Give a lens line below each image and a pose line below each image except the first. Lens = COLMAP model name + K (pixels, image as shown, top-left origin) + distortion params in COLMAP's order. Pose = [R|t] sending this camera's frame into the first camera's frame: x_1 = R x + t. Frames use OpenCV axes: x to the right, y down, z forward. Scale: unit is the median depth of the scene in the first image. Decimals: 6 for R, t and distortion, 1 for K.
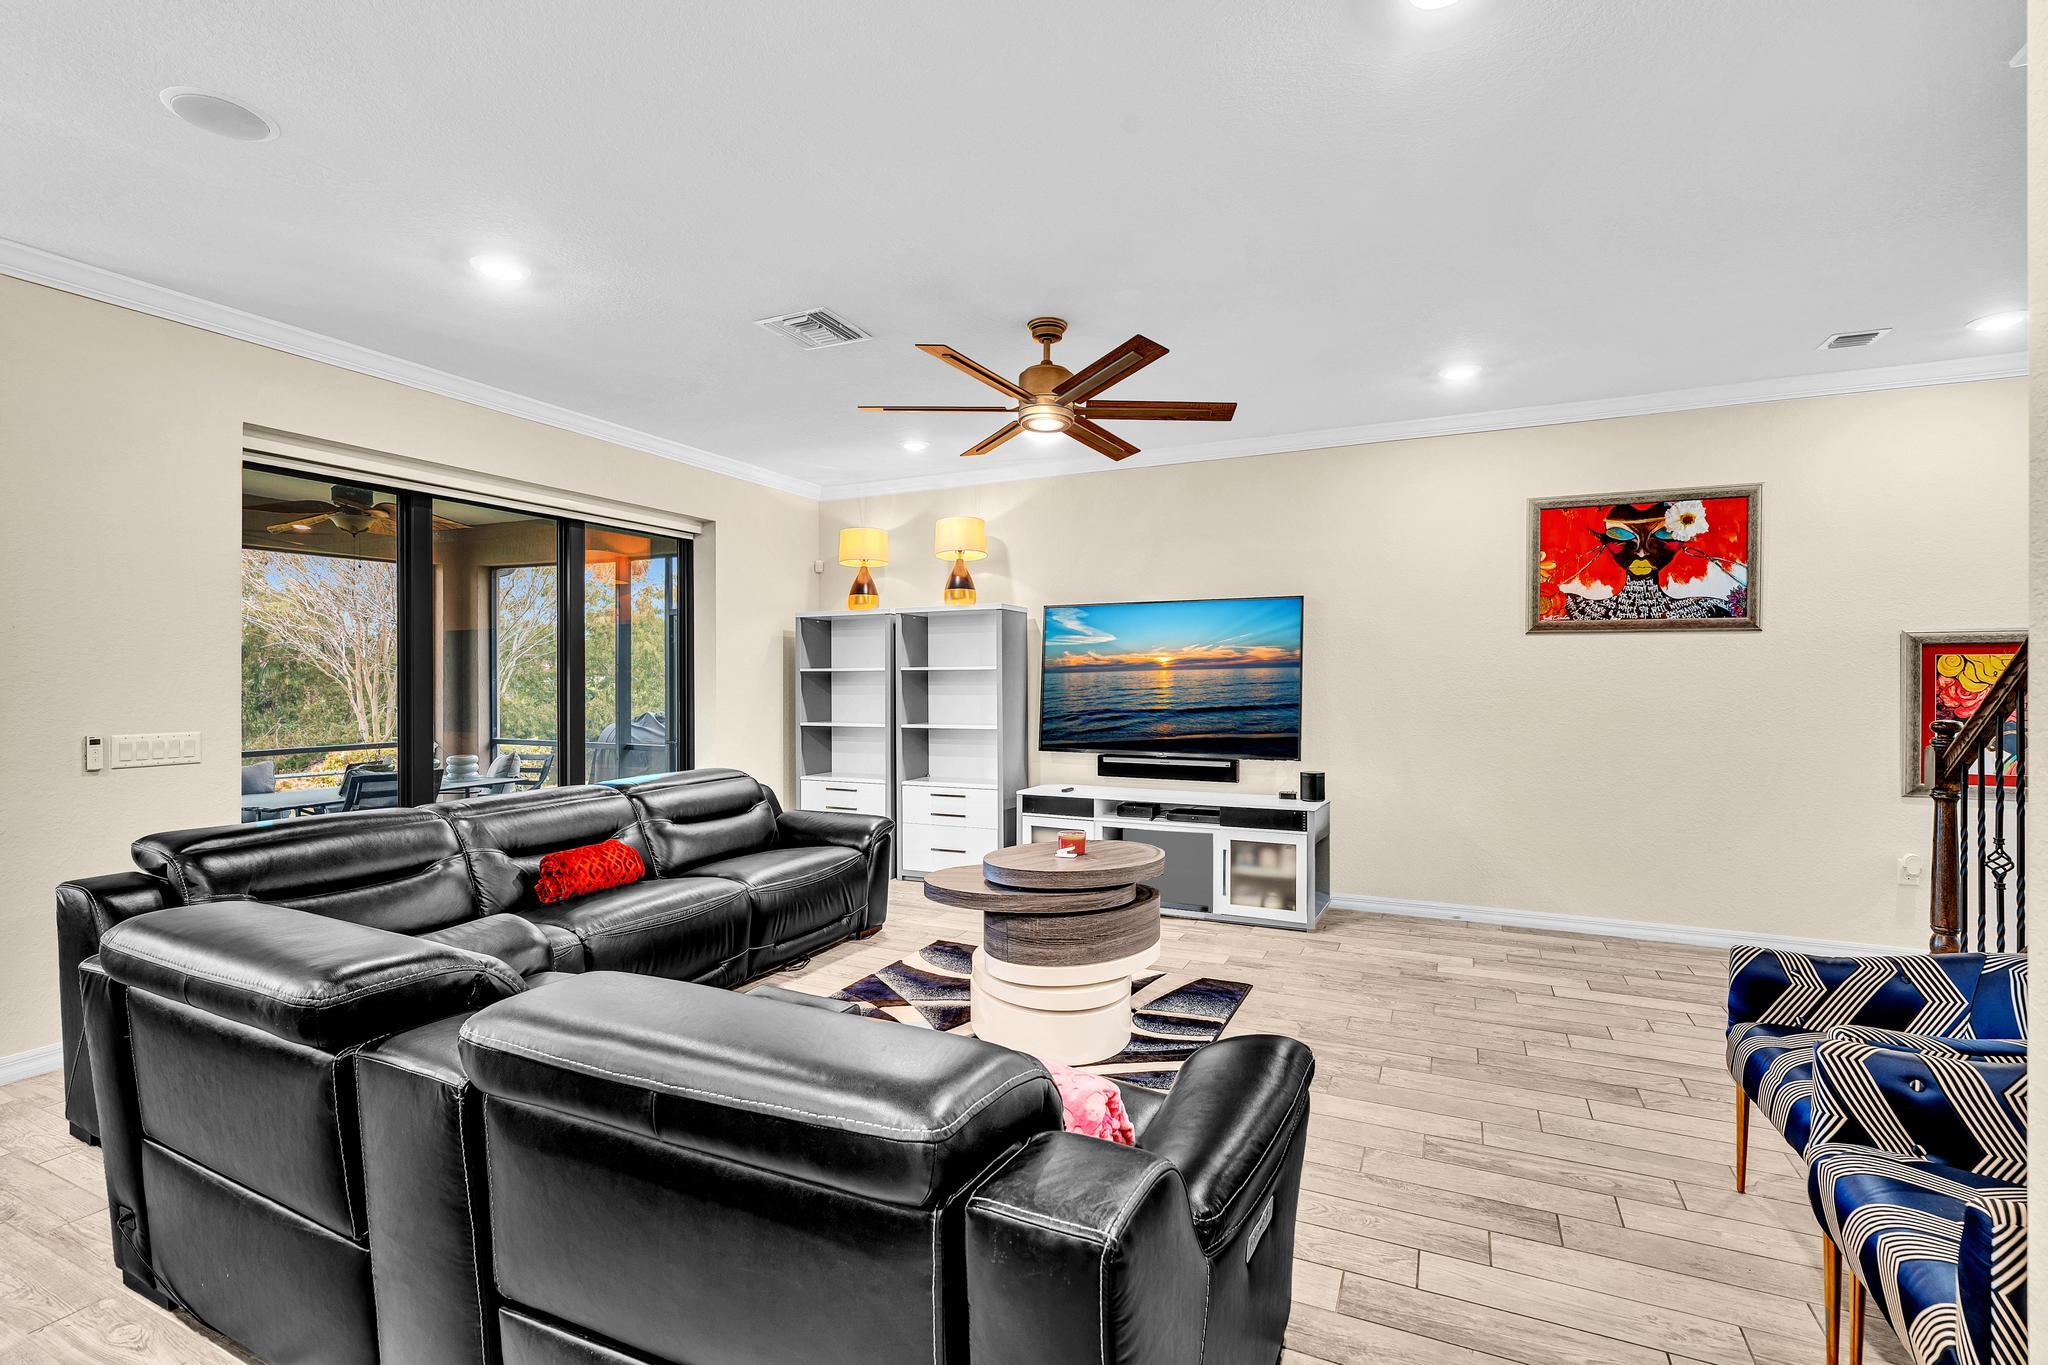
lens RADIAL K [[909.1, 0, 1057.5], [0, 909.1, 690.3], [0, 0, 1]] dist [0.001880, 0.000295]
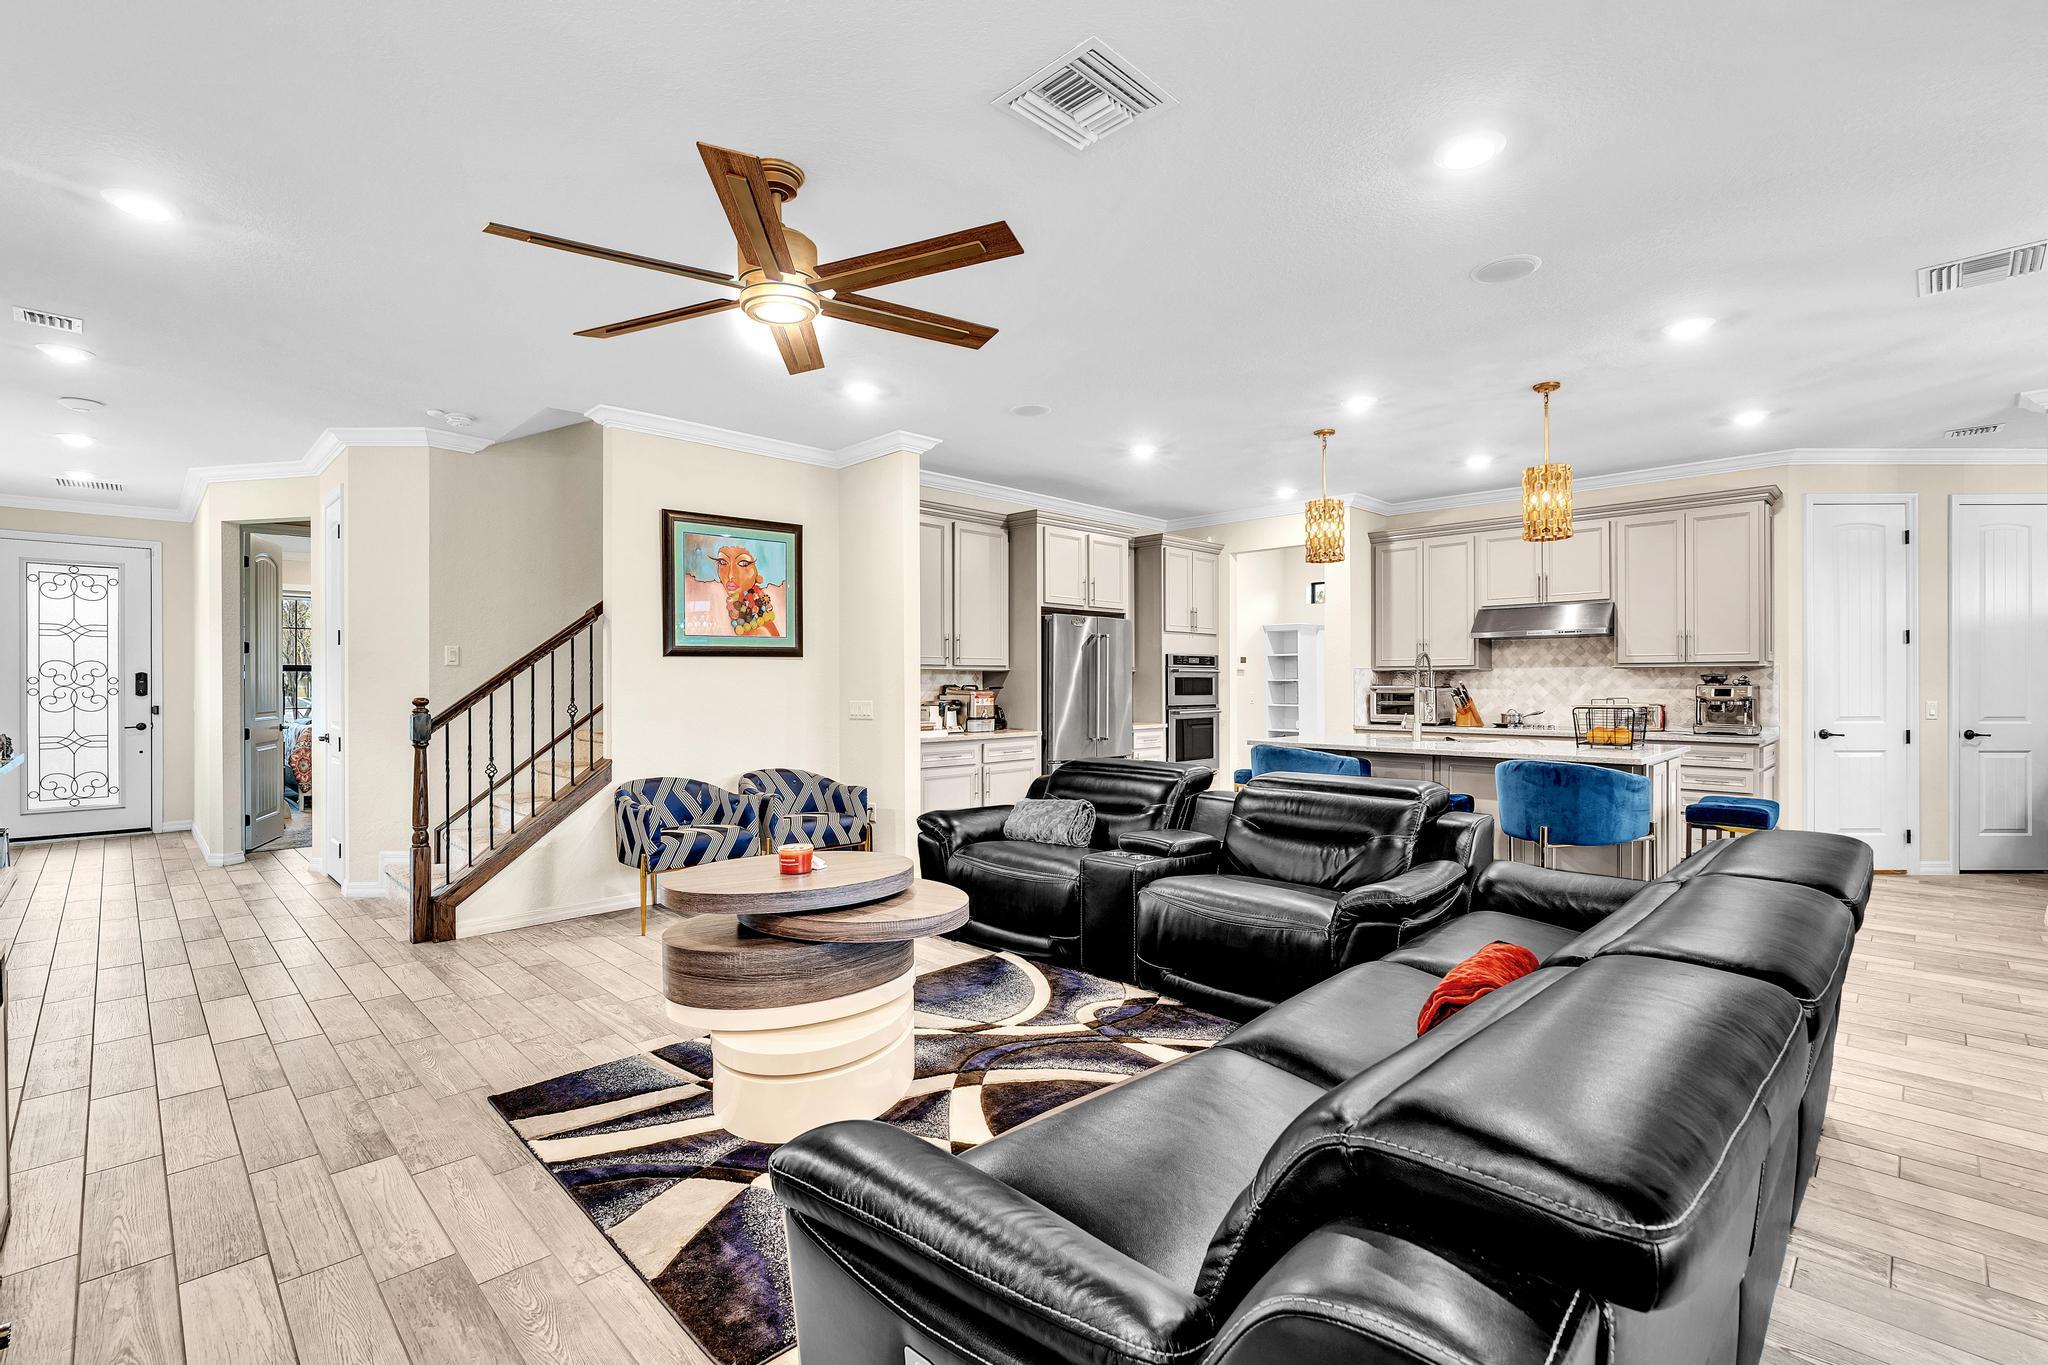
lens RADIAL K [[909.1, 0, 1057.5], [0, 909.1, 690.3], [0, 0, 1]] dist [0.001880, 0.000295]
pose [[-0.944387, -0.004152, 0.328810, -0.456138], [0.003609, 0.999729, 0.022991, -0.020101], [-0.328816, 0.022899, -0.944116, 1.505002]]
